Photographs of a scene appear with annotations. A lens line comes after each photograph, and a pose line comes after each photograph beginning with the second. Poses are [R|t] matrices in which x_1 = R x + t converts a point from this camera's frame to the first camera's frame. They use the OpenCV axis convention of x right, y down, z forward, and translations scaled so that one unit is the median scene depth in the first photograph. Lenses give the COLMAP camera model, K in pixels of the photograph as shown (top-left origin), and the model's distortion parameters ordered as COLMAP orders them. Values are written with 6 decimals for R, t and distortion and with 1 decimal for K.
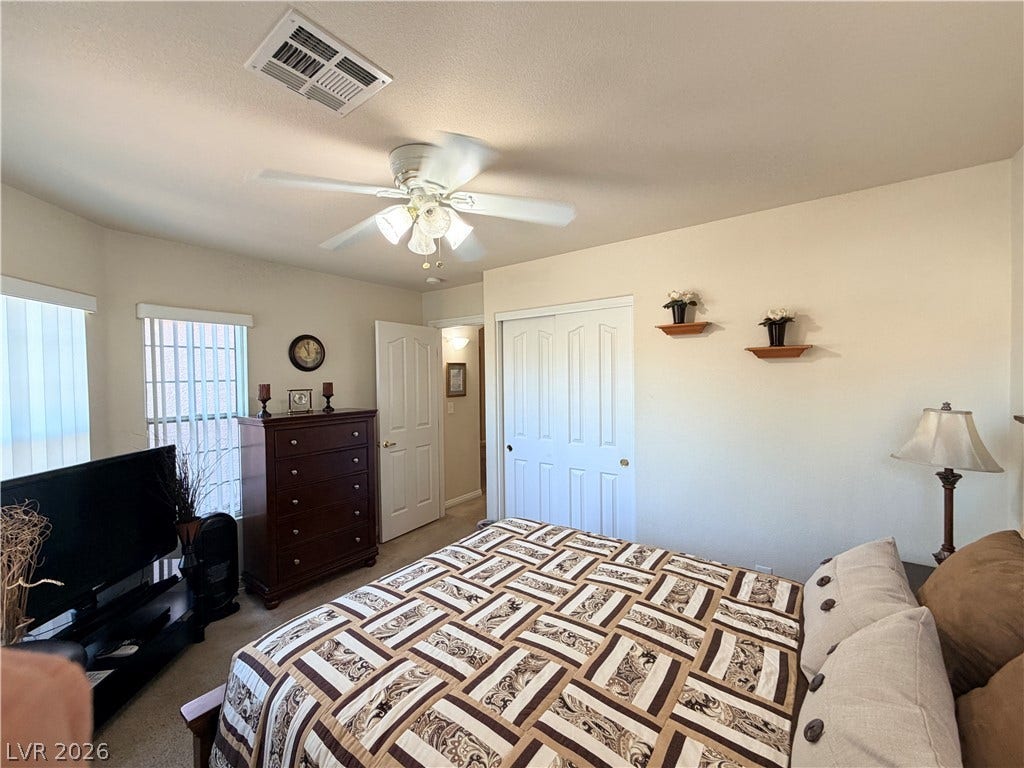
lens RADIAL K [[408.6, 0, 509.0], [0, 408.6, 384.0], [0, 0, 1]] dist [-0.001258, 0.000367]
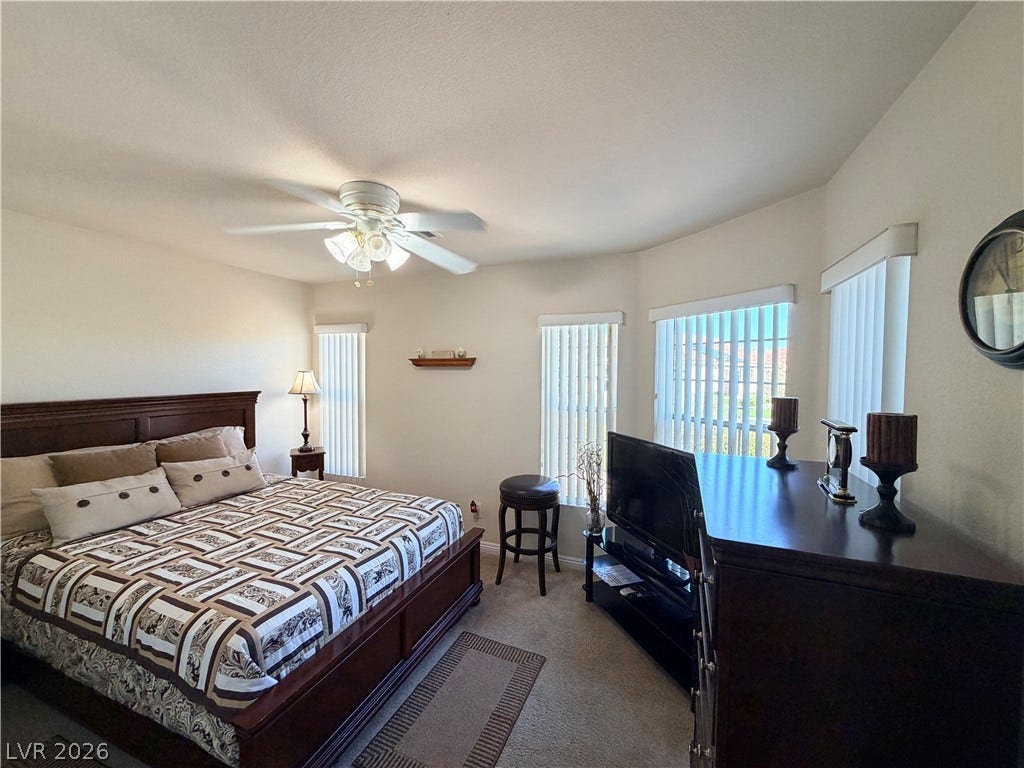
lens RADIAL K [[404.9, 0, 505.5], [0, 404.9, 384.2], [0, 0, 1]] dist [-0.000503, 0.000028]
pose [[-0.969345, 0.015033, -0.245244, -0.274719], [0.001438, 0.998457, 0.055520, -0.062062], [0.245700, 0.053465, -0.967870, 2.109842]]
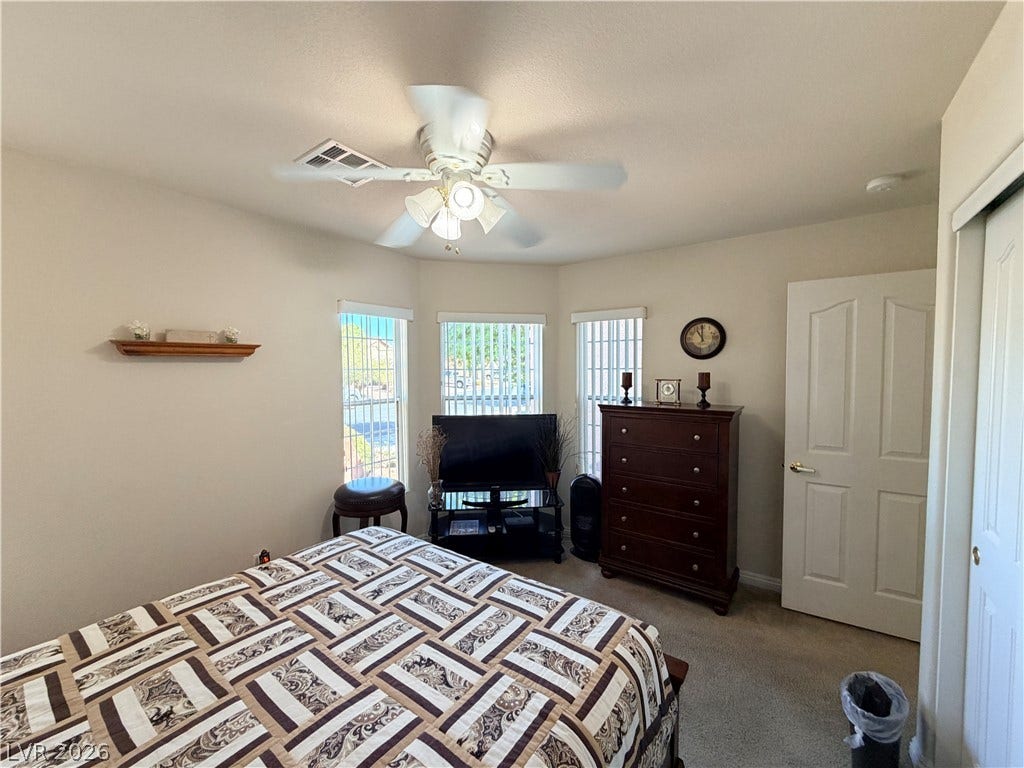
lens RADIAL K [[408.6, 0, 509.0], [0, 408.6, 384.0], [0, 0, 1]] dist [-0.001258, 0.000367]
pose [[0.009465, 0.053984, -0.998497, 0.712089], [-0.013927, 0.998452, 0.053850, -0.035303], [0.999858, 0.013396, 0.010202, 1.055008]]
